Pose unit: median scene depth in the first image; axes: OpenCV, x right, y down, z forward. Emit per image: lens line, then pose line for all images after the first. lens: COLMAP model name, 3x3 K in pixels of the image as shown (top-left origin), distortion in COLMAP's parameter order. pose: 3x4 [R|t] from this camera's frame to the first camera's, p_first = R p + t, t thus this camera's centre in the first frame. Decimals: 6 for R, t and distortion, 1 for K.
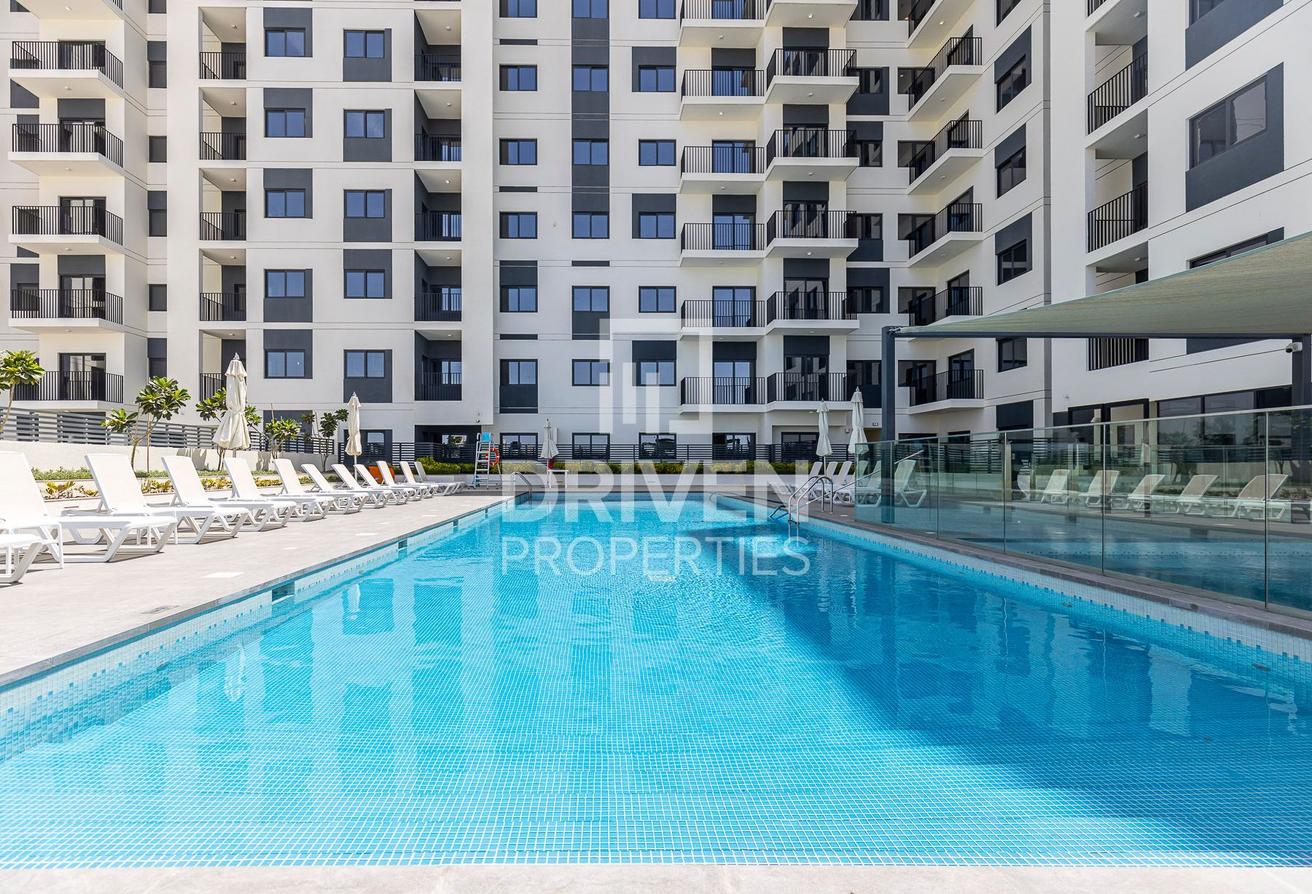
lens RADIAL K [[629.3, 0, 657.7], [0, 629.3, 457.5], [0, 0, 1]] dist [0.006644, -0.000529]
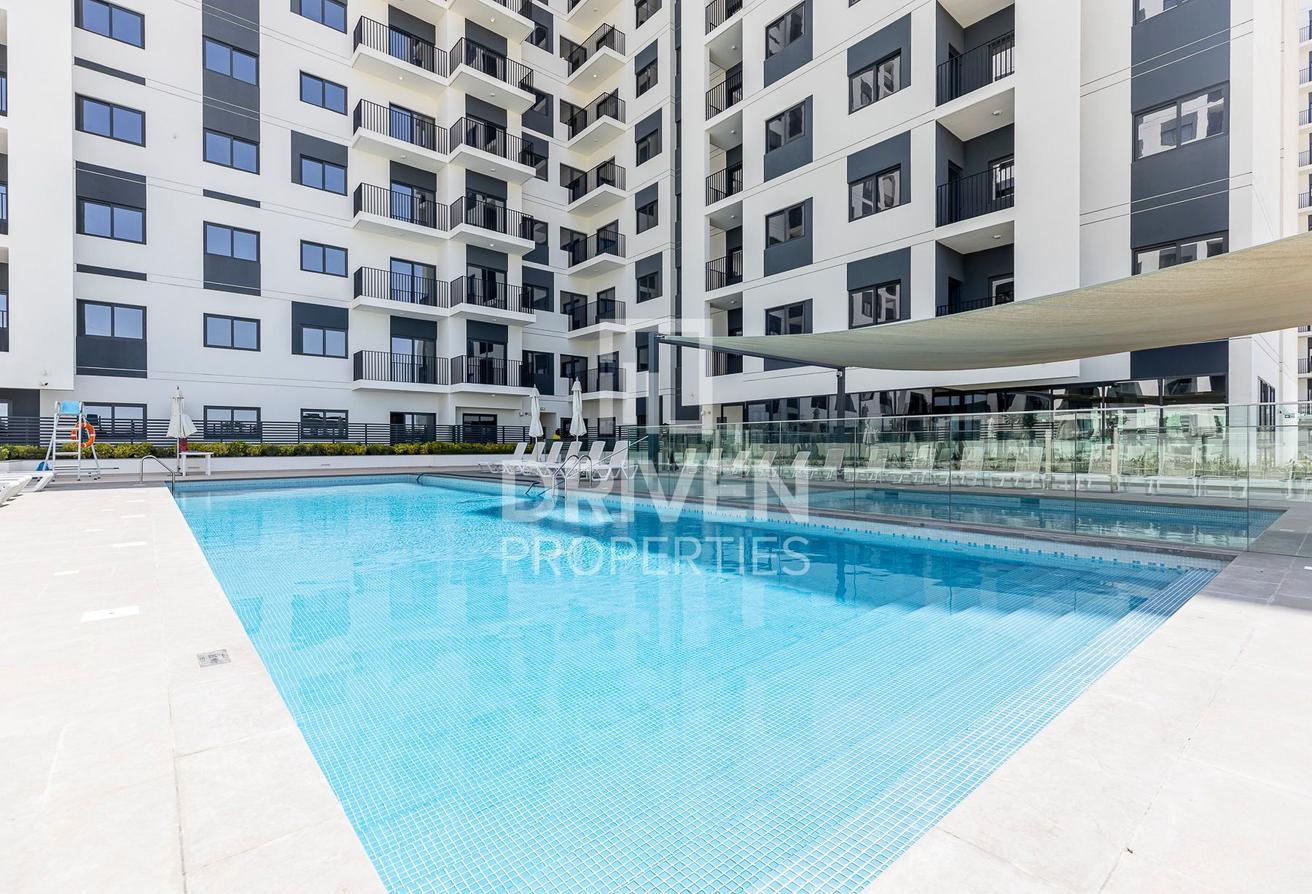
lens RADIAL K [[600.7, 0, 657.1], [0, 600.7, 442.1], [0, 0, 1]] dist [0.004174, -0.000099]
pose [[0.762462, 0.001571, 0.647031, -0.194175], [-0.005334, 0.999978, 0.003857, 0.000780], [-0.647011, -0.006392, 0.762454, 0.048698]]
